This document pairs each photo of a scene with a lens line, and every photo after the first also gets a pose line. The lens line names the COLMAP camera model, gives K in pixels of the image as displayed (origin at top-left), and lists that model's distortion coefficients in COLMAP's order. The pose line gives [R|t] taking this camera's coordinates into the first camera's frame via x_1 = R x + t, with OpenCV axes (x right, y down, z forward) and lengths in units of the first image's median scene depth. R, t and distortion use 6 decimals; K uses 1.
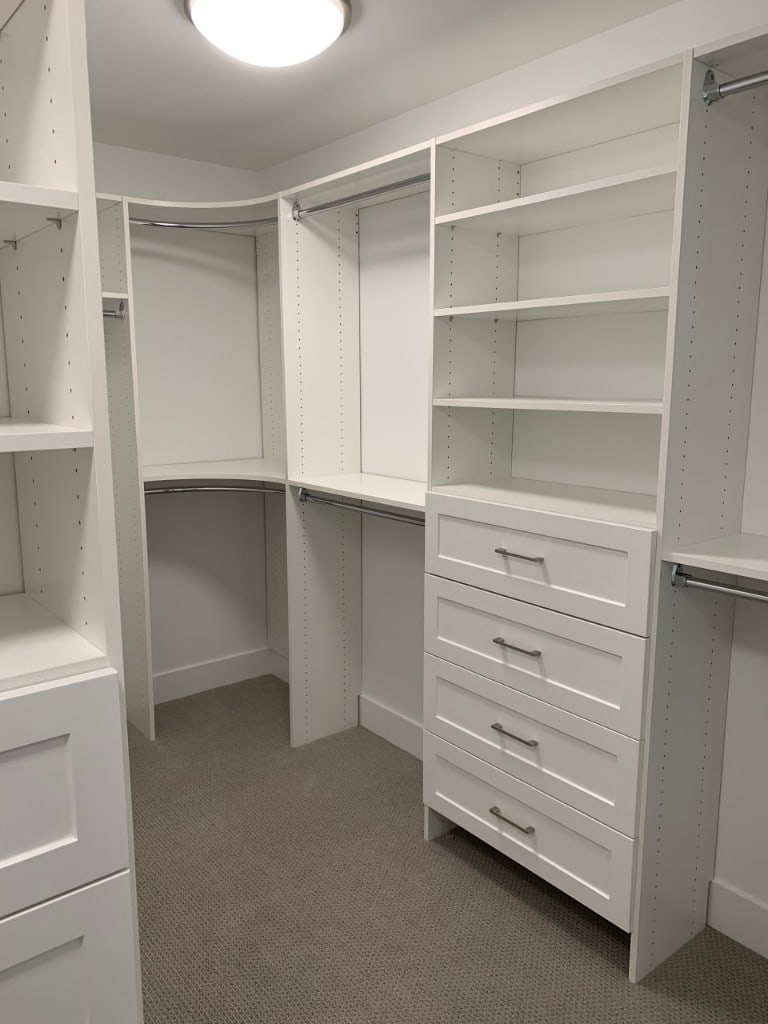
lens RADIAL K [[790.7, 0, 385.6], [0, 790.7, 511.2], [0, 0, 1]] dist [0.036799, -0.041953]
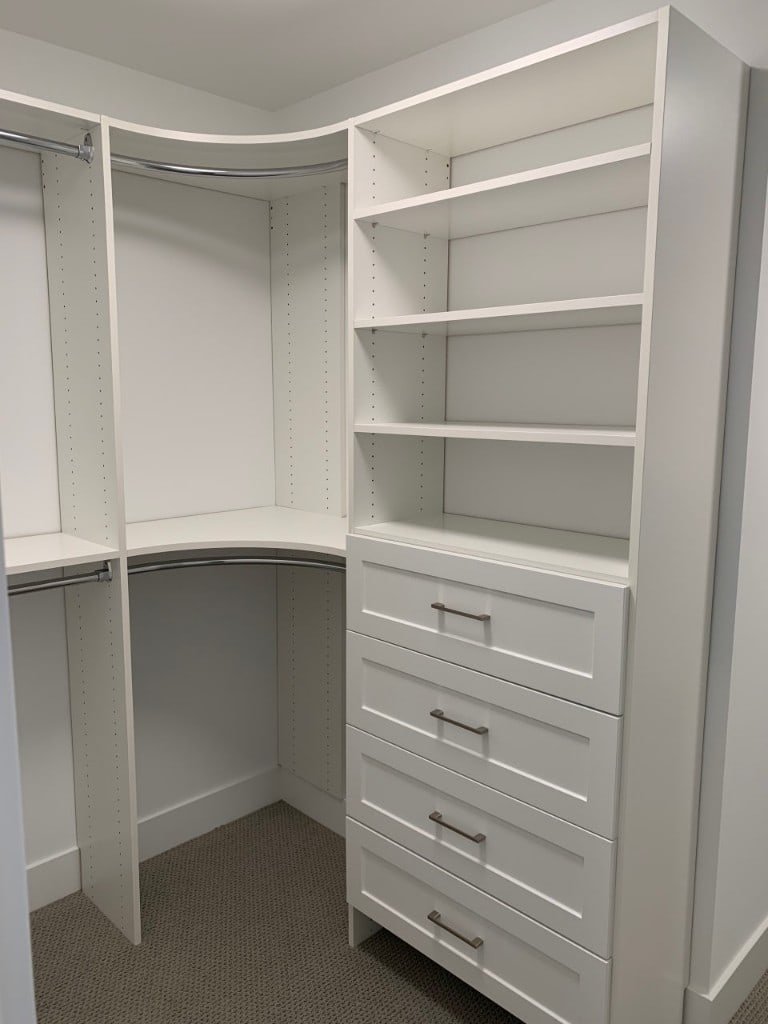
lens RADIAL K [[790.7, 0, 382.1], [0, 790.7, 511.0], [0, 0, 1]] dist [0.036799, -0.041953]
pose [[0.993819, -0.010707, 0.110492, -0.004602], [0.013240, 0.999666, -0.022214, -0.031017], [-0.110217, 0.023540, 0.993629, 0.160445]]
